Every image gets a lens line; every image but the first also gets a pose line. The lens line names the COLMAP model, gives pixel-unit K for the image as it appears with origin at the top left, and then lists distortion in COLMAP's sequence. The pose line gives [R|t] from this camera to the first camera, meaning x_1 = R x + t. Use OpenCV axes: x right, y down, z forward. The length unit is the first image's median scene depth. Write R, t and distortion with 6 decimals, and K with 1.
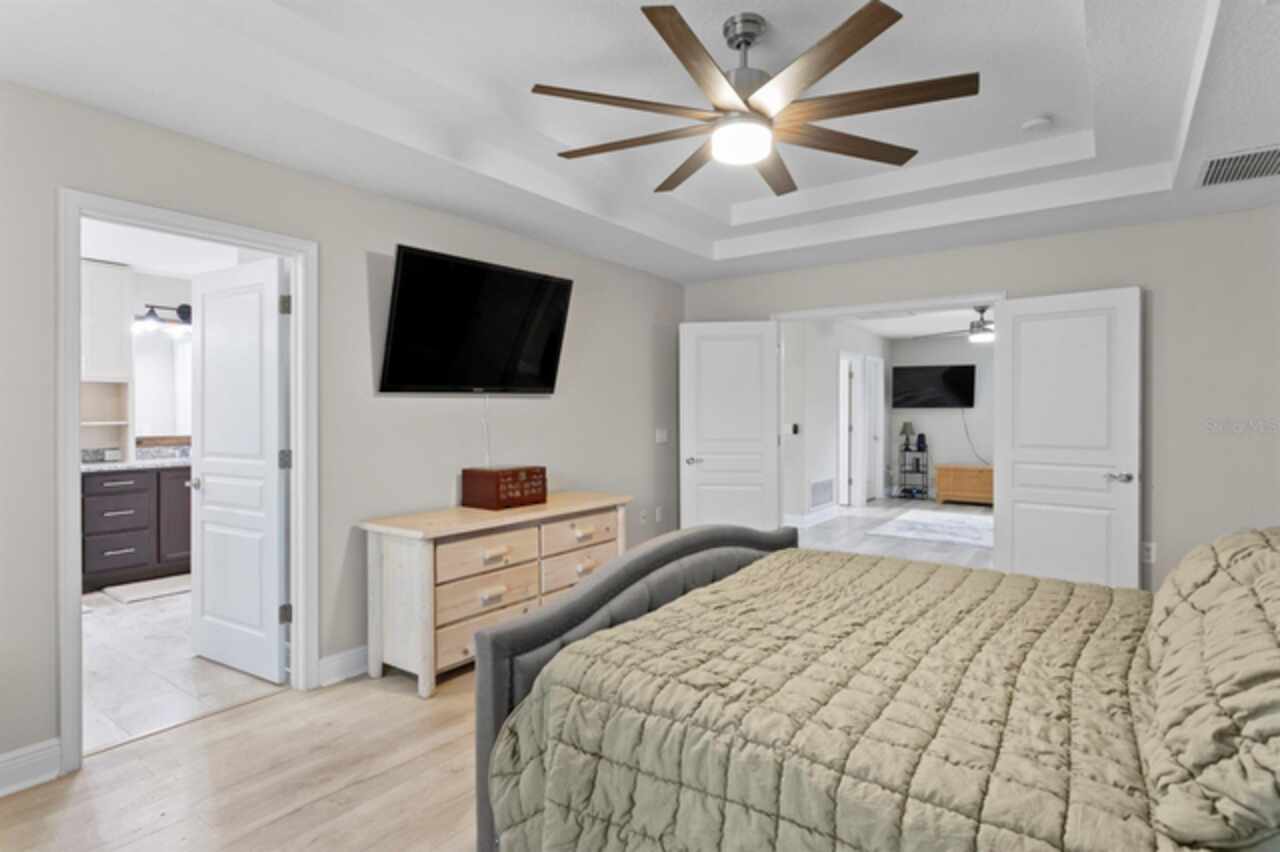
lens RADIAL K [[637.2, 0, 640.0], [0, 637.2, 417.8], [0, 0, 1]] dist [-0.006613, 0.001837]
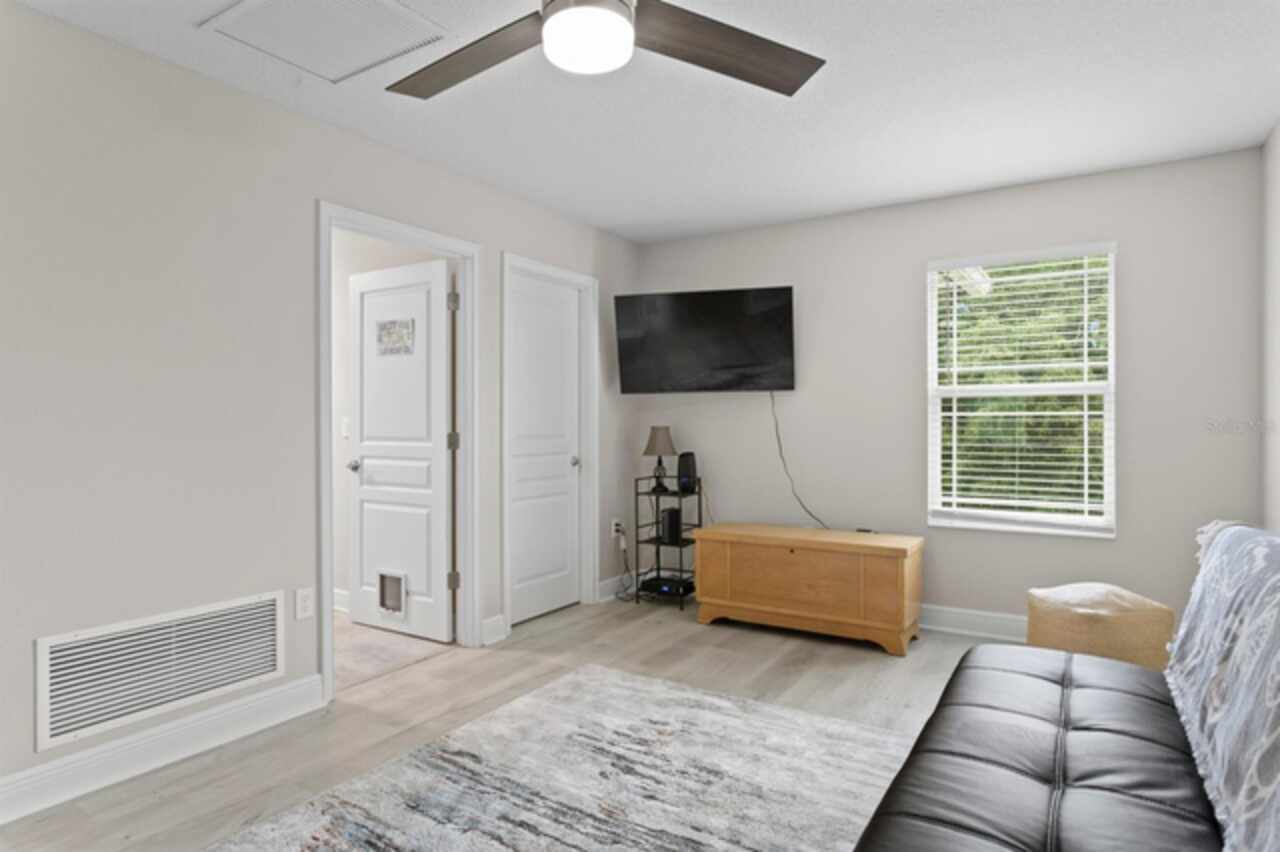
lens RADIAL K [[726.3, 0, 633.5], [0, 726.3, 419.8], [0, 0, 1]] dist [-0.005834, 0.000591]
pose [[0.998390, -0.002950, 0.056641, 0.379007], [0.003498, 0.999948, -0.009565, 0.007954], [-0.056610, 0.009748, 0.998349, 0.513310]]
